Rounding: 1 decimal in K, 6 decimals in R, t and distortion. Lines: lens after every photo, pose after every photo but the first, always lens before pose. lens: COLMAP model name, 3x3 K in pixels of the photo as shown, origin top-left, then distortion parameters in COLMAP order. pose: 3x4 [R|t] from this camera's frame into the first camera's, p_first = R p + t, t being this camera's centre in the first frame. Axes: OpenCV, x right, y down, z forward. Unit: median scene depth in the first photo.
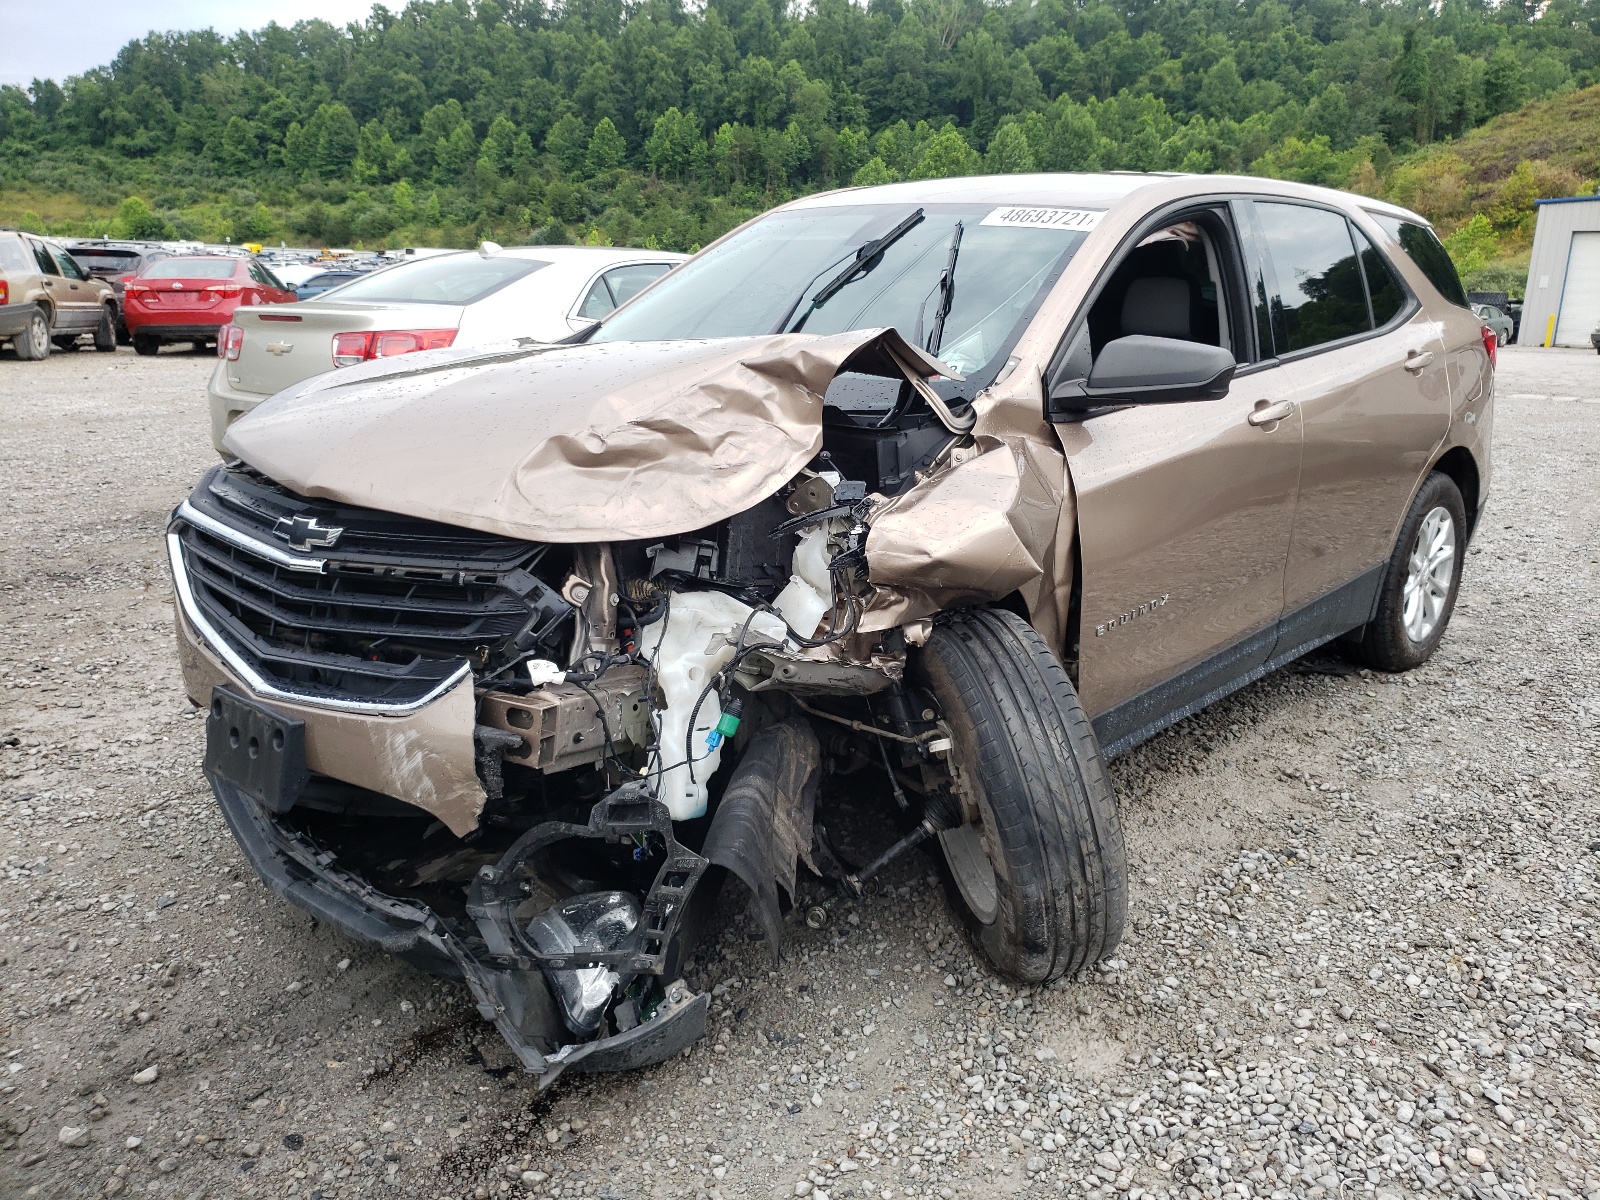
lens RADIAL K [[1215.1, 0, 800.0], [0, 1215.1, 600.0], [0, 0, 1]] dist [0.010042, -0.006476]
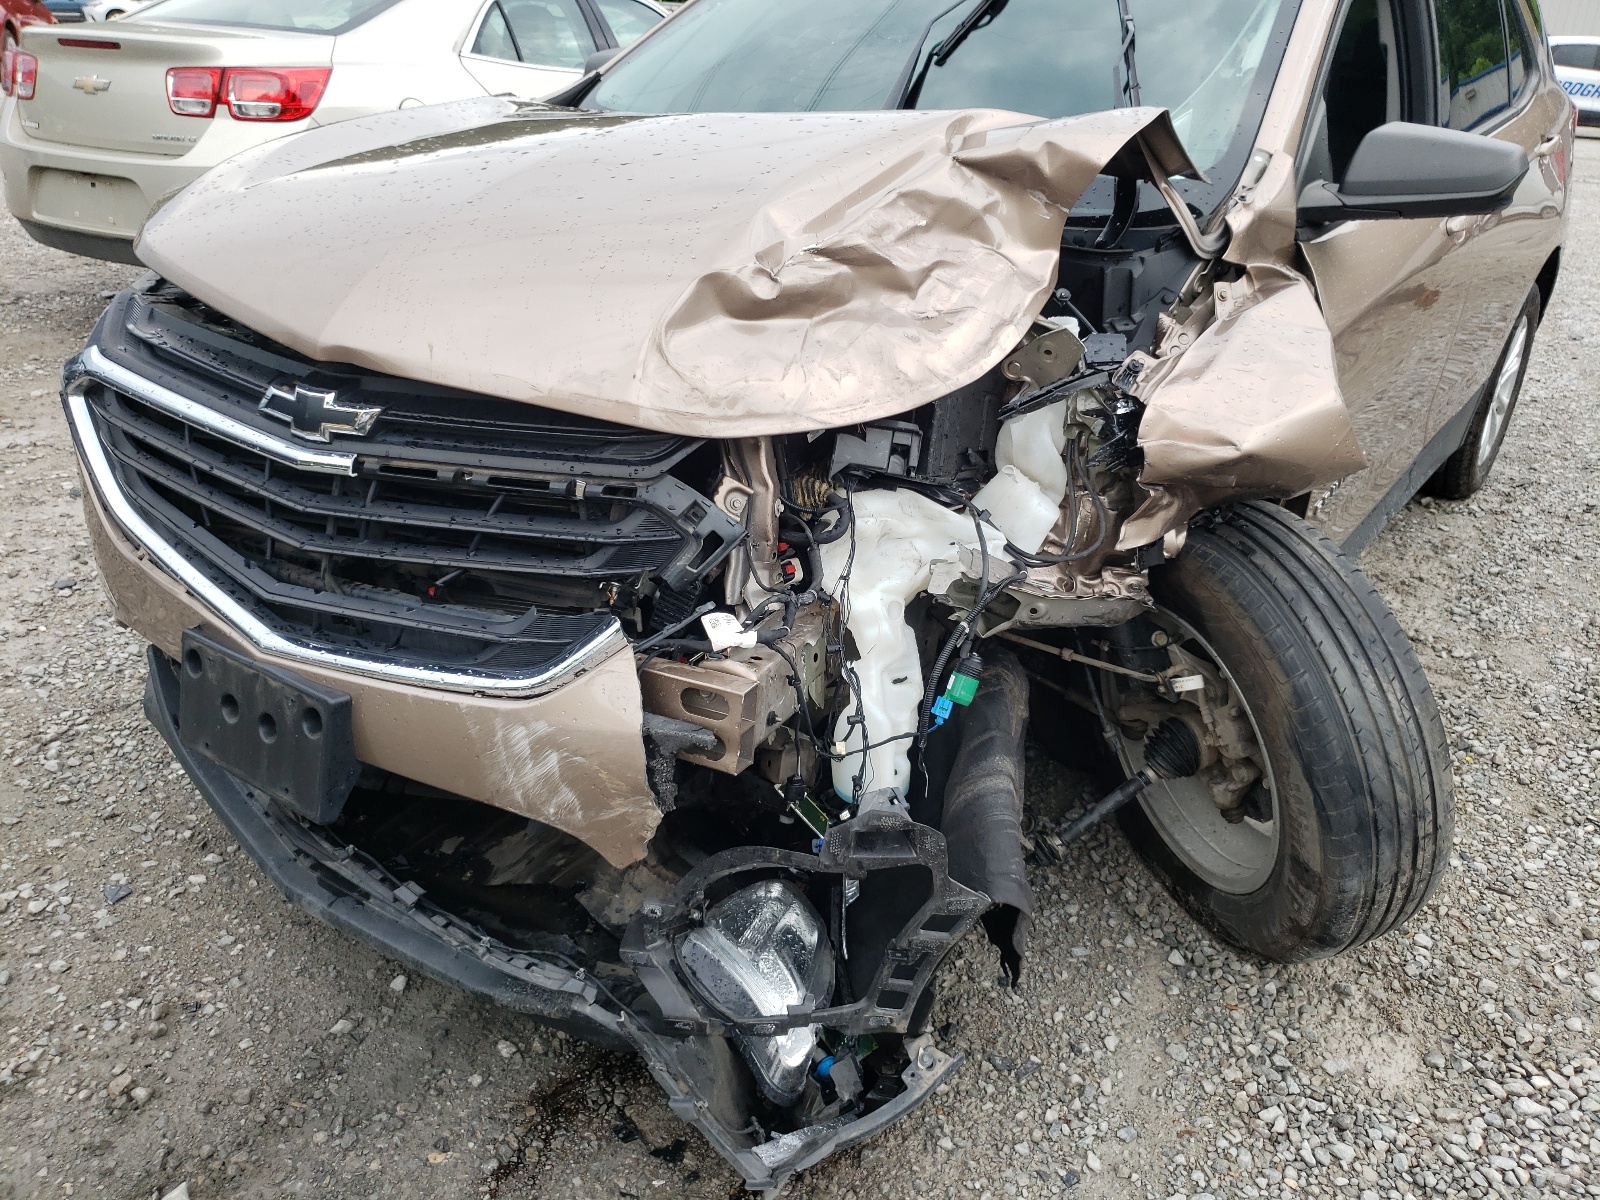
lens RADIAL K [[1221.4, 0, 800.0], [0, 1221.4, 600.0], [0, 0, 1]] dist [0.033443, -0.033797]
pose [[0.991161, -0.027302, 0.129823, -0.237495], [0.002245, 0.981907, 0.189353, -0.082790], [-0.132644, -0.187388, 0.973289, 0.292948]]
